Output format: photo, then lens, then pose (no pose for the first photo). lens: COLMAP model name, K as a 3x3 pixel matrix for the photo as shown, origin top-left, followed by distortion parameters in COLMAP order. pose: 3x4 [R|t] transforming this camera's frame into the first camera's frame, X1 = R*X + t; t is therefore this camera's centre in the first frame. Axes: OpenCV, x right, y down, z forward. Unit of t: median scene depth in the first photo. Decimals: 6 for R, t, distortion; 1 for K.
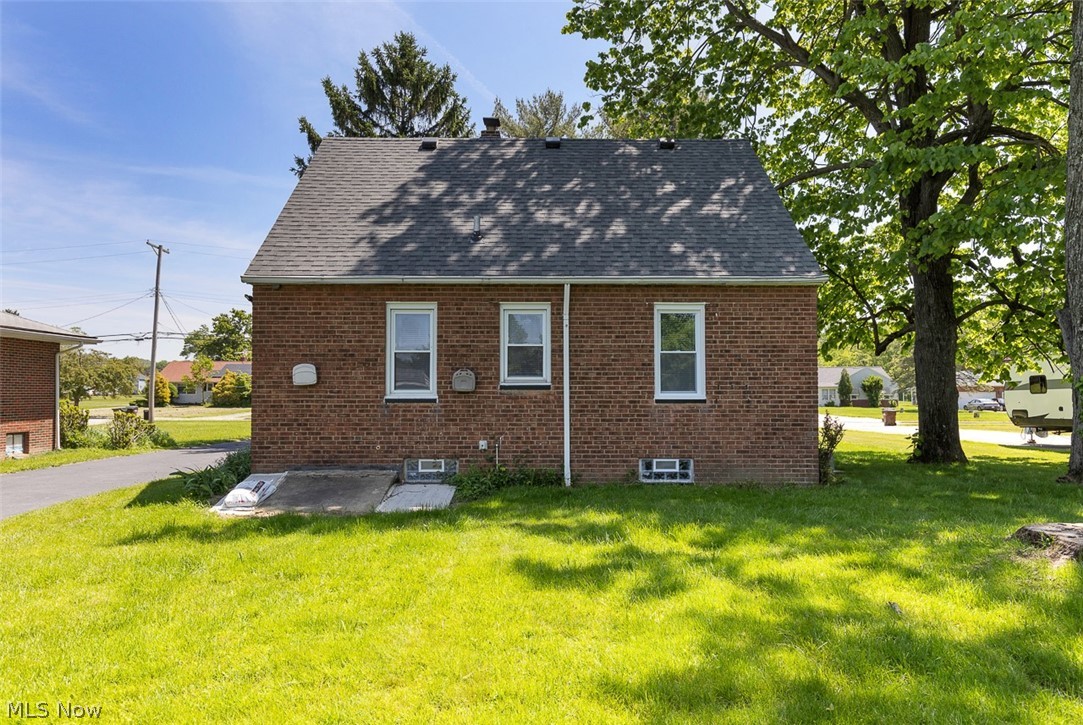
lens RADIAL K [[723.1, 0, 540.7], [0, 723.1, 366.1], [0, 0, 1]] dist [0.001756, 0.000133]
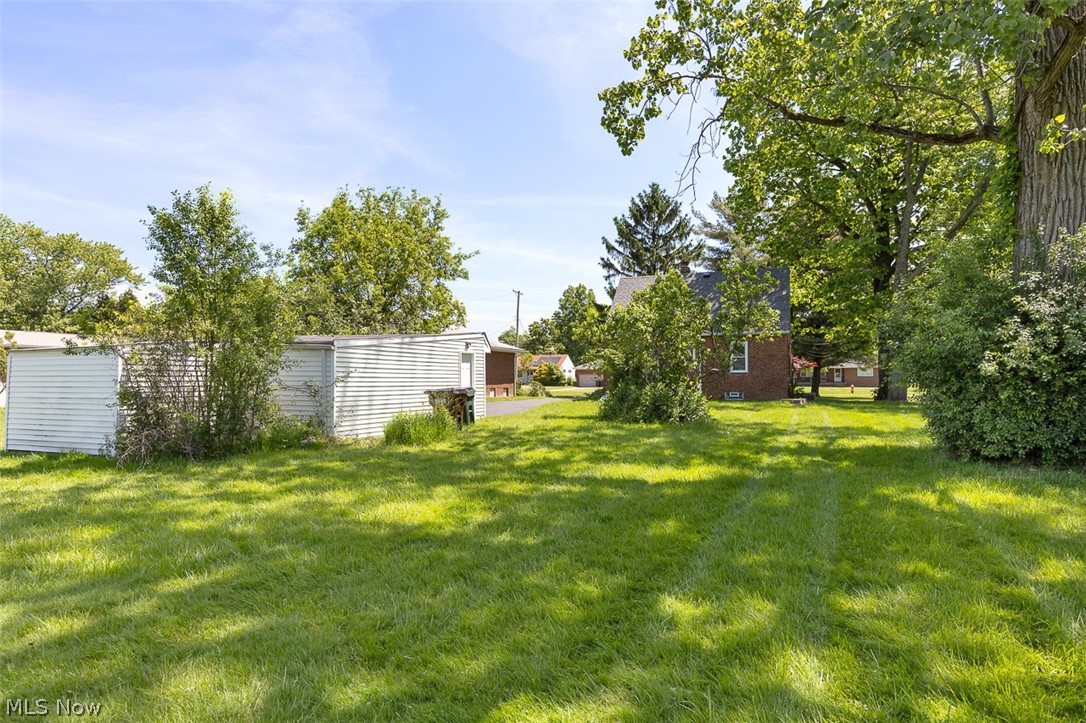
lens RADIAL K [[654.2, 0, 541.9], [0, 654.2, 365.9], [0, 0, 1]] dist [0.001034, 0.000029]
pose [[0.931049, -0.006772, -0.364831, 0.161668], [0.013220, 0.999797, 0.015178, -0.013374], [0.364655, -0.018955, 0.930950, -0.714452]]
